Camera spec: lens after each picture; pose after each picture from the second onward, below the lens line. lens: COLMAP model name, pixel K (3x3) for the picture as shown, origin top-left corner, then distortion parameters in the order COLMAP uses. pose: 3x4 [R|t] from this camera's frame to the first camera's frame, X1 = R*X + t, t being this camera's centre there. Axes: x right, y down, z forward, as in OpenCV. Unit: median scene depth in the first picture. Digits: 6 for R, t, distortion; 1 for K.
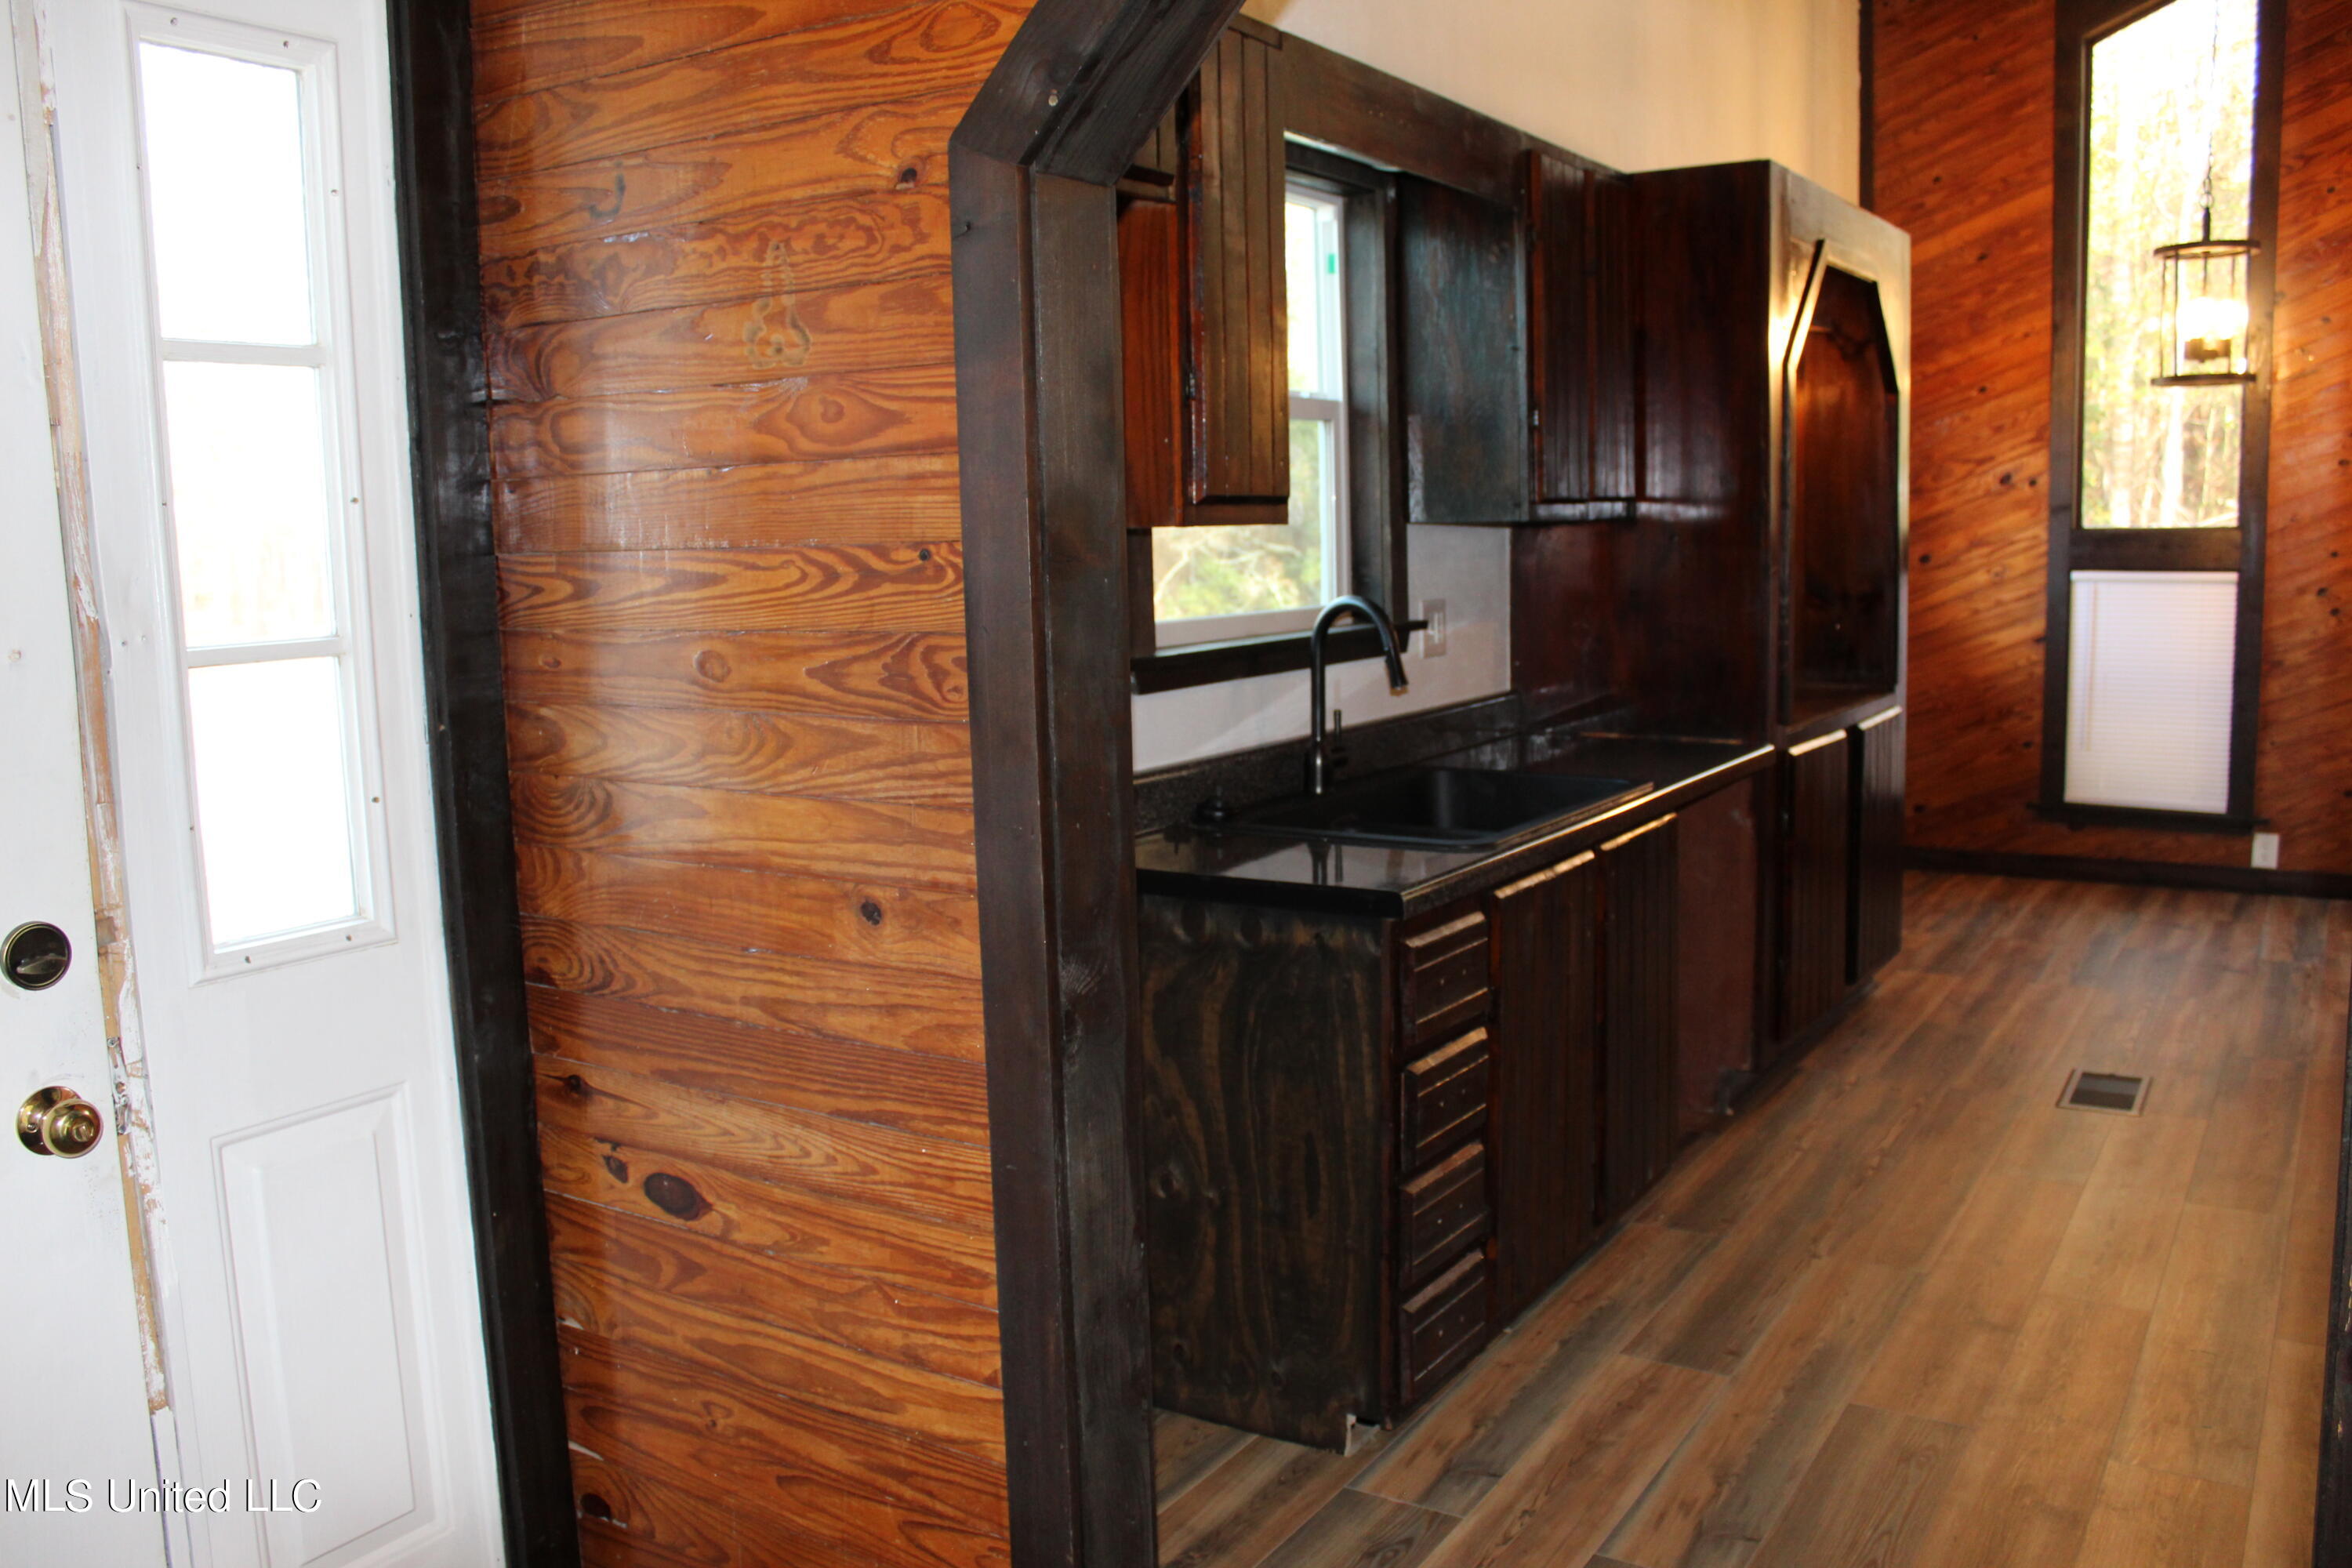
lens RADIAL K [[1981.4, 0, 1172.4], [0, 1981.4, 798.1], [0, 0, 1]] dist [-0.164218, 0.146239]
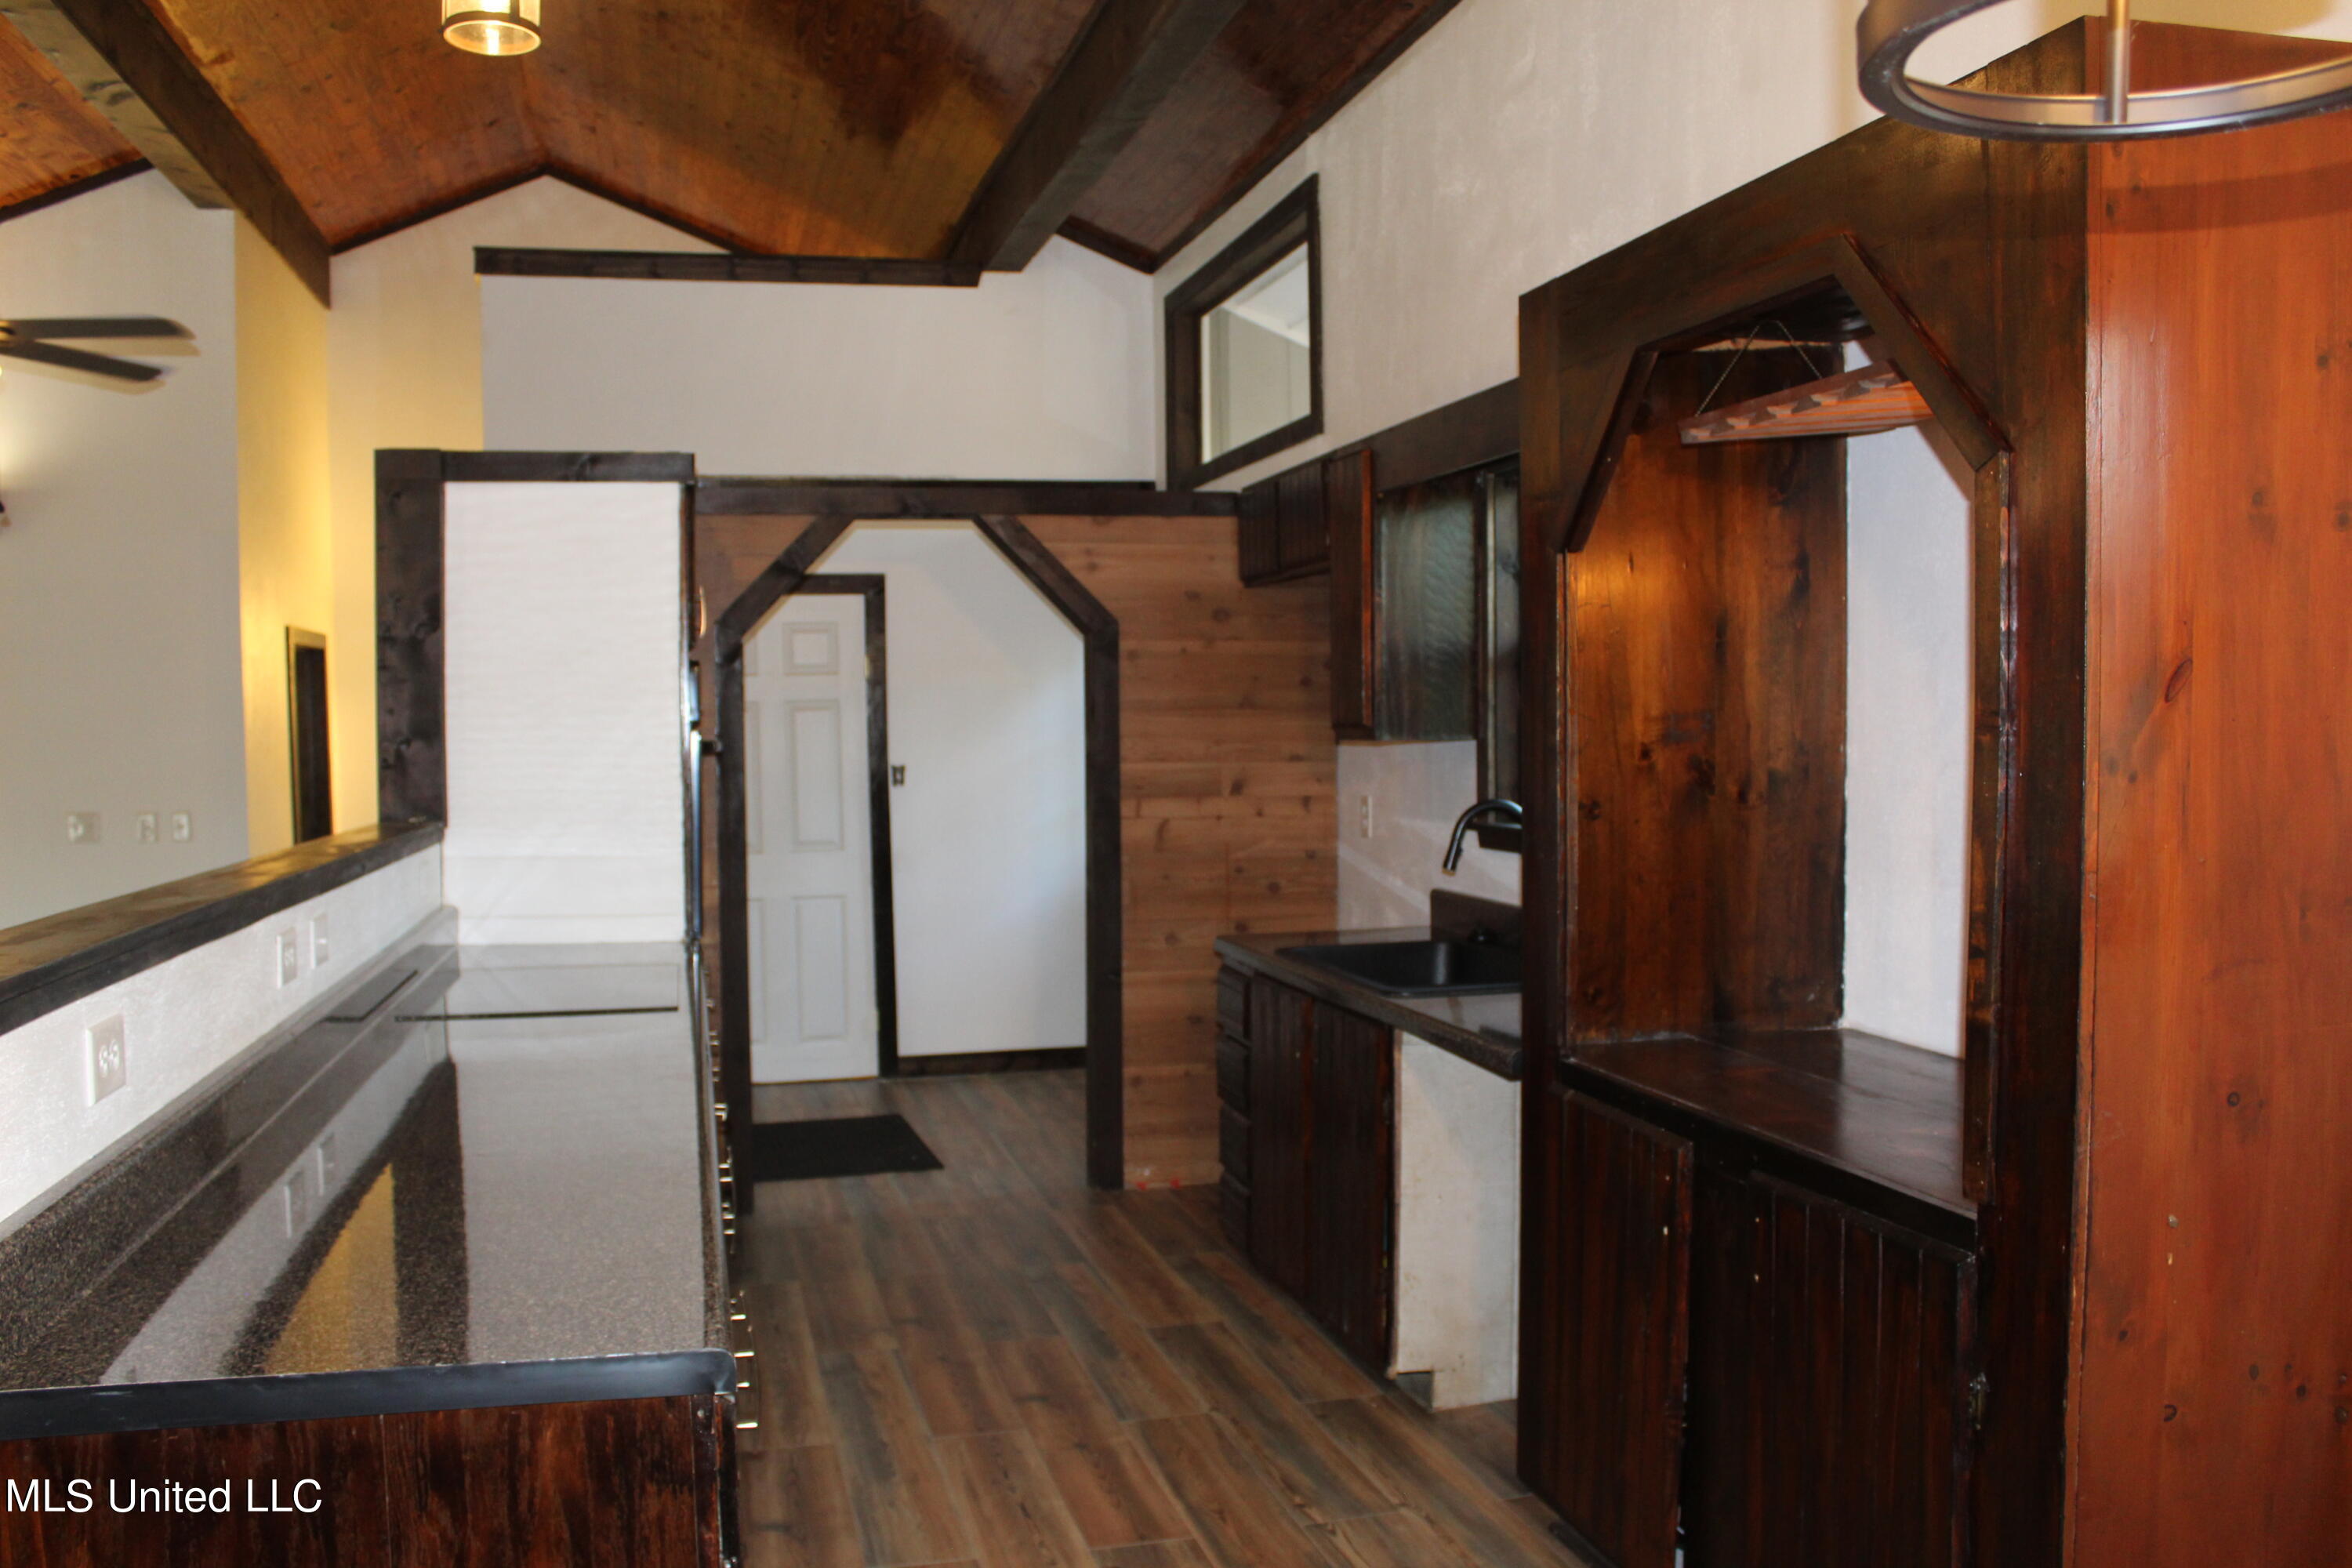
lens RADIAL K [[1981.4, 0, 1171.3], [0, 1981.4, 776.5], [0, 0, 1]] dist [-0.164218, 0.146239]
pose [[-0.688913, 0.057875, -0.722530, 1.425298], [-0.072129, 0.986386, 0.147783, -0.359514], [0.721246, 0.153926, -0.675360, 2.107027]]
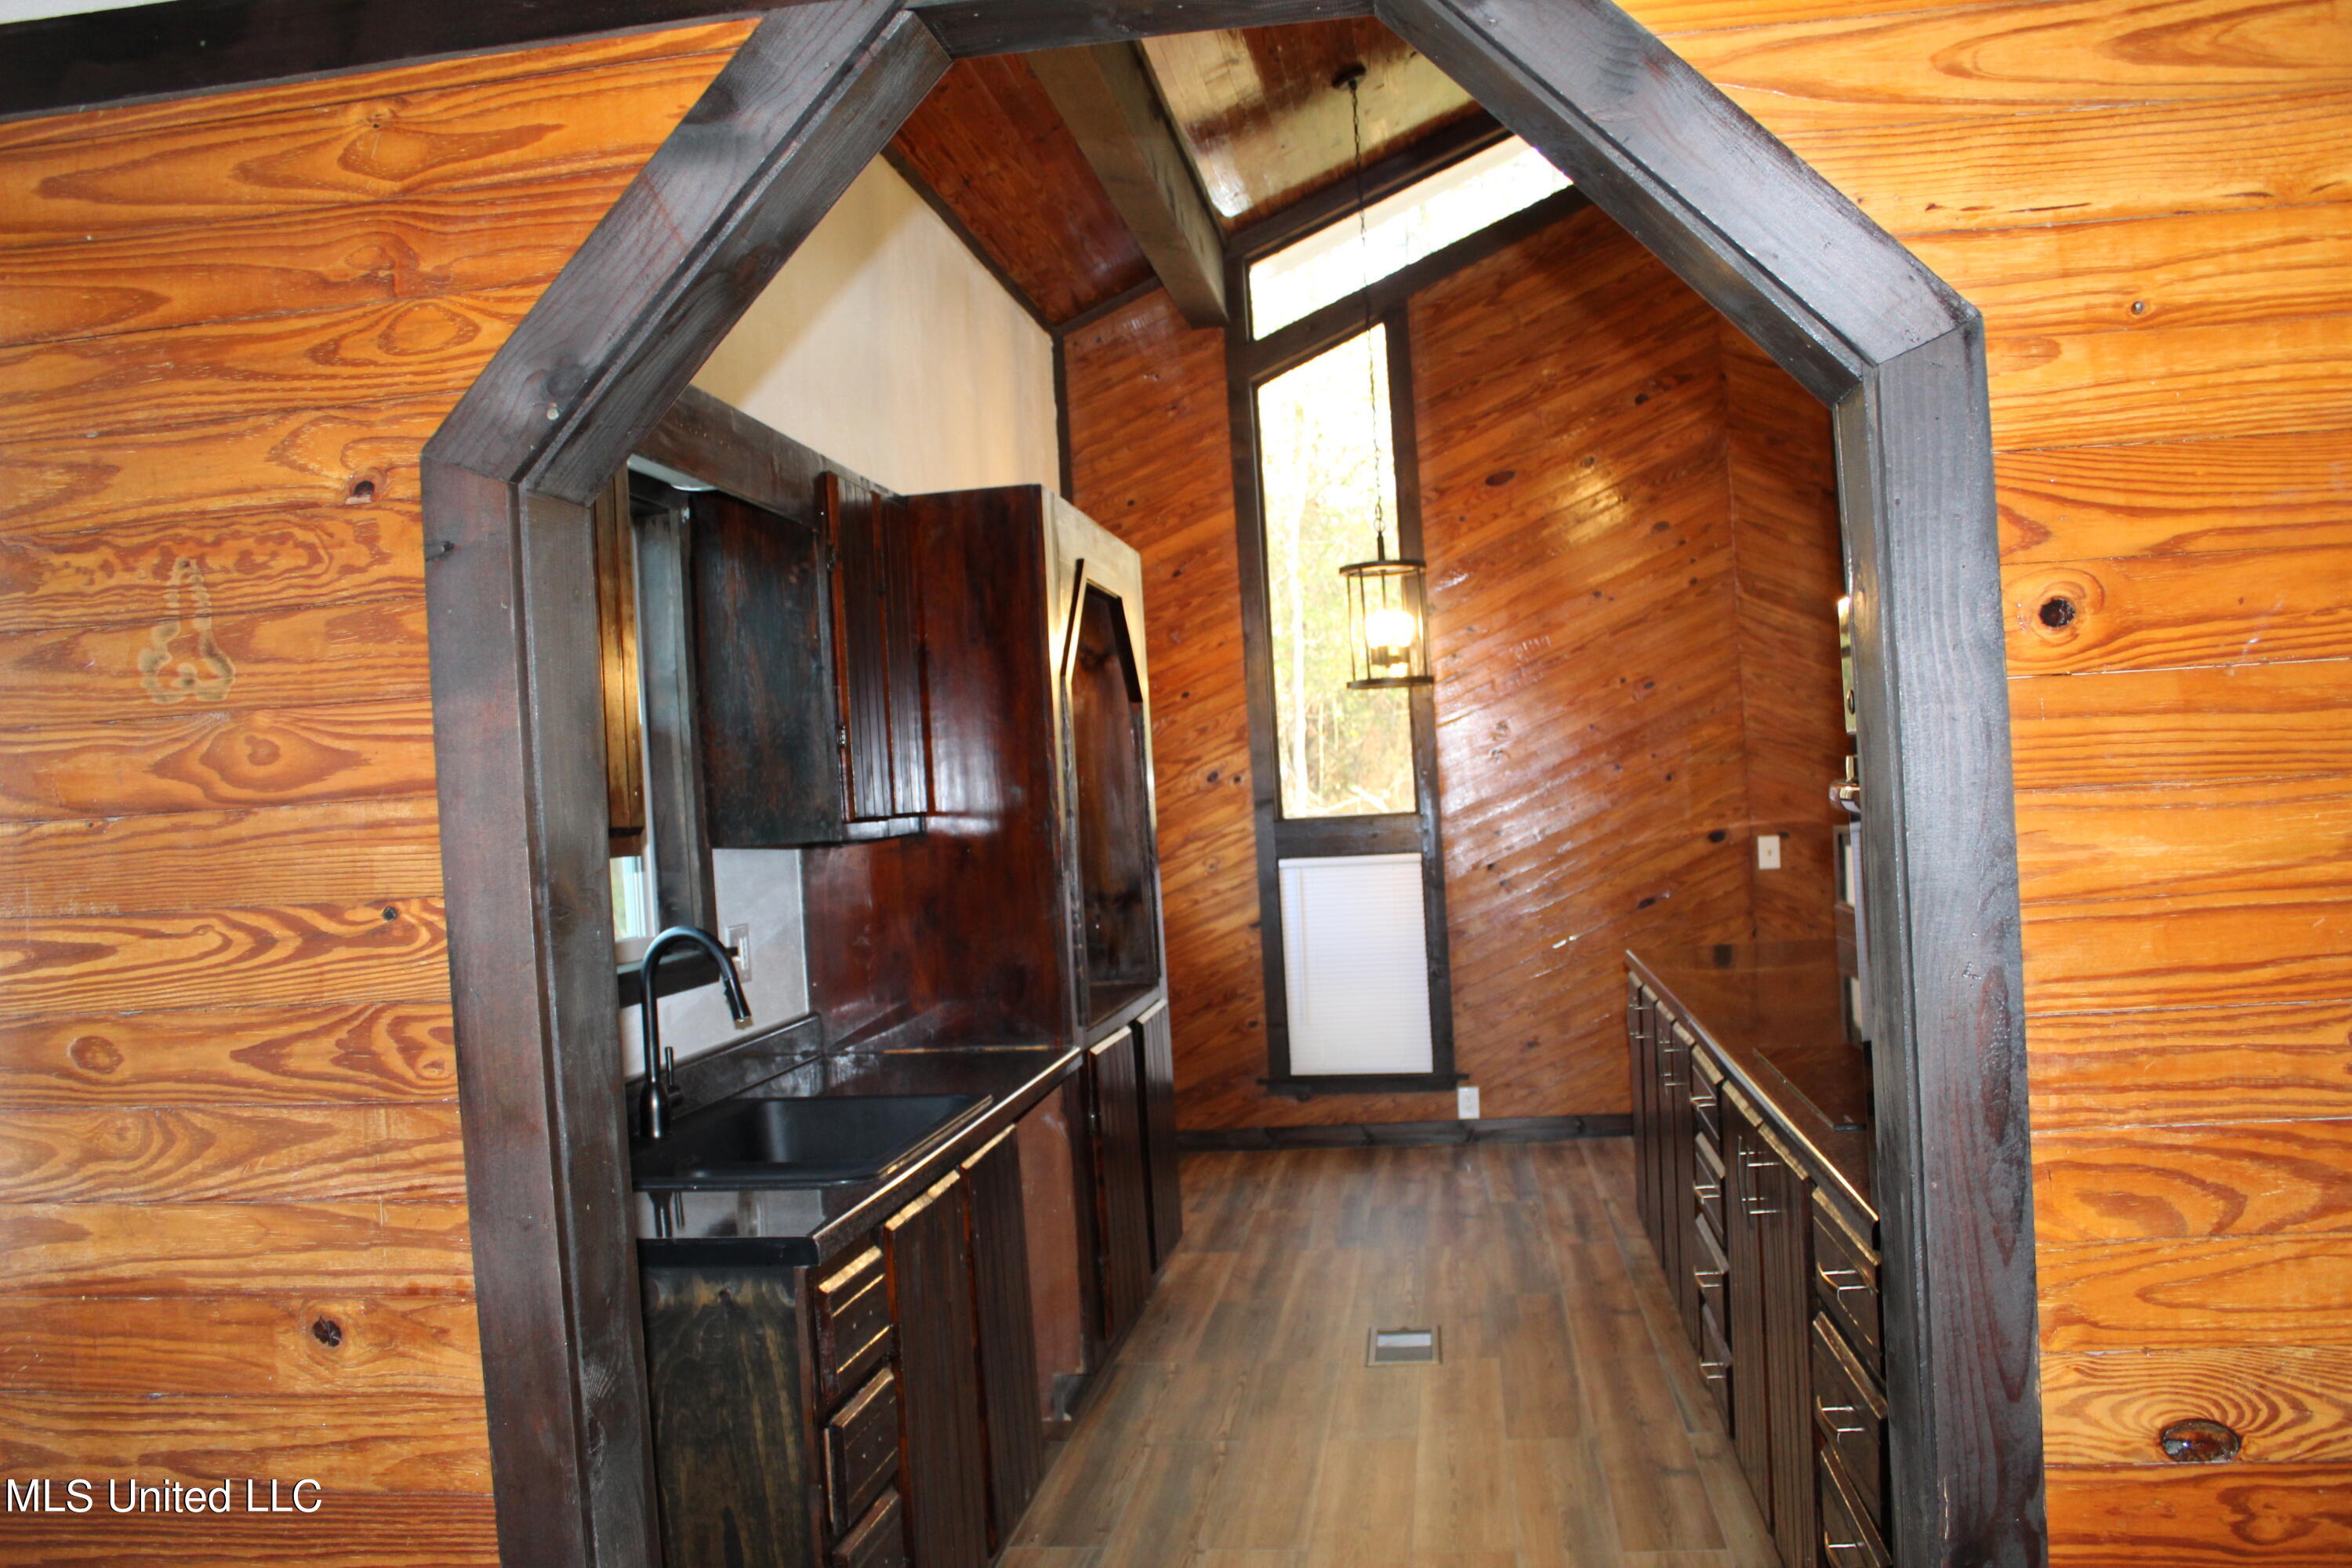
lens RADIAL K [[1981.4, 0, 1175.4], [0, 1981.4, 797.3], [0, 0, 1]] dist [-0.164218, 0.146239]
pose [[0.909489, -0.028557, 0.414745, -0.105526], [0.093226, 0.986240, -0.136526, -0.015517], [-0.405140, 0.162834, 0.899637, 0.048030]]
